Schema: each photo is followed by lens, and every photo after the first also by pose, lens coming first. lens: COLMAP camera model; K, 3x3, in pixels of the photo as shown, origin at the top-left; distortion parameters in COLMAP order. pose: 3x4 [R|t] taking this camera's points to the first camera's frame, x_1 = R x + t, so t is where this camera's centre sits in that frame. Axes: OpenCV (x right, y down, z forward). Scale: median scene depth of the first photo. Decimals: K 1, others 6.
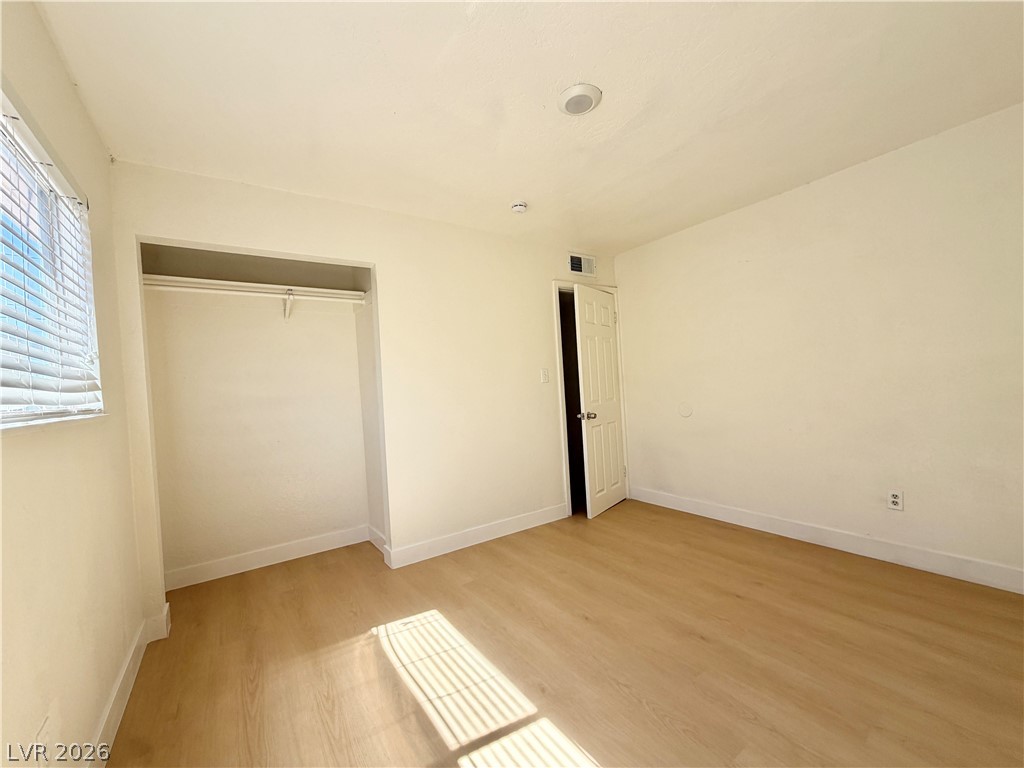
lens RADIAL K [[413.6, 0, 507.4], [0, 413.6, 384.1], [0, 0, 1]] dist [-0.001957, -0.000154]
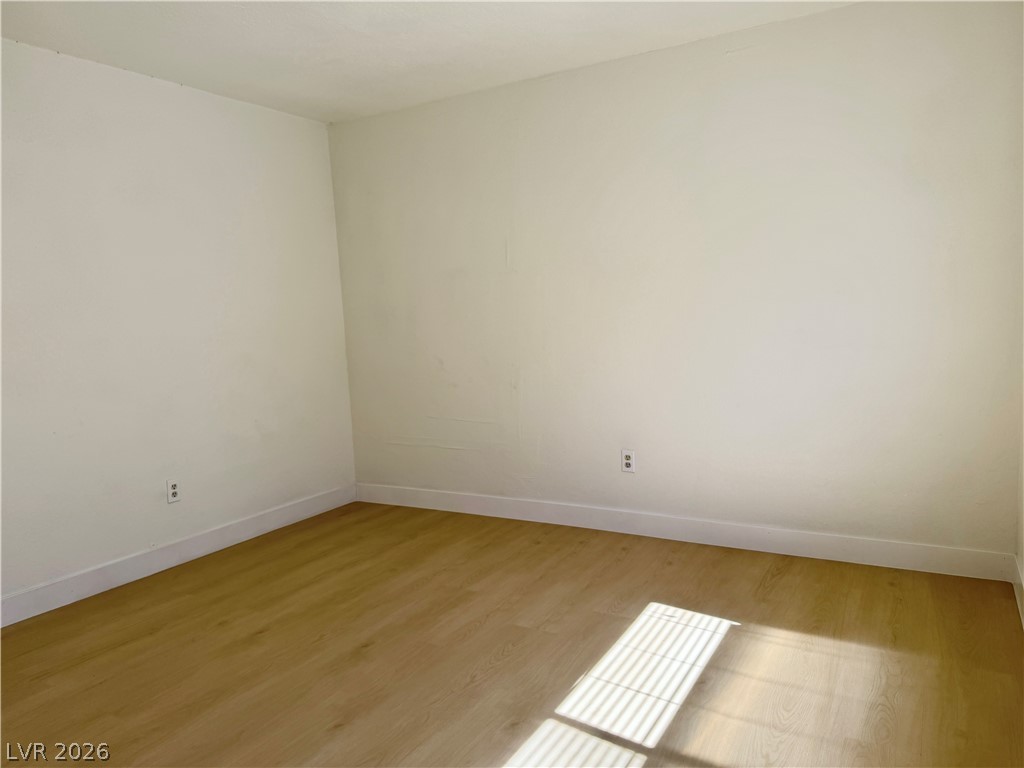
lens RADIAL K [[739.9, 0, 512.0], [0, 739.9, 384.0], [0, 0, 1]] dist [0.237801, -0.325794]
pose [[-0.434294, -0.020700, 0.900534, -0.750805], [0.062579, 0.996627, 0.053088, 0.020068], [-0.898595, 0.079410, -0.431533, 0.995340]]
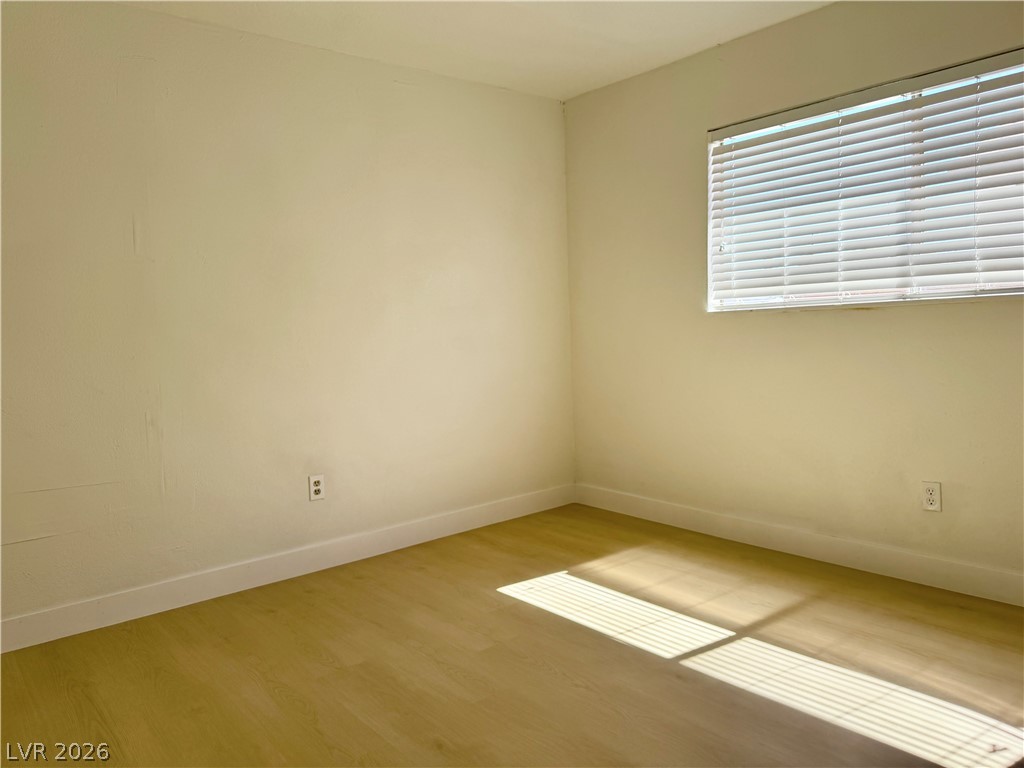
lens RADIAL K [[724.4, 0, 514.3], [0, 724.4, 388.2], [0, 0, 1]] dist [0.084173, -0.119831]
pose [[-0.991147, 0.102295, -0.084636, 0.295112], [0.095466, 0.992119, 0.081151, 0.022561], [0.092270, 0.072352, -0.993102, 1.481943]]
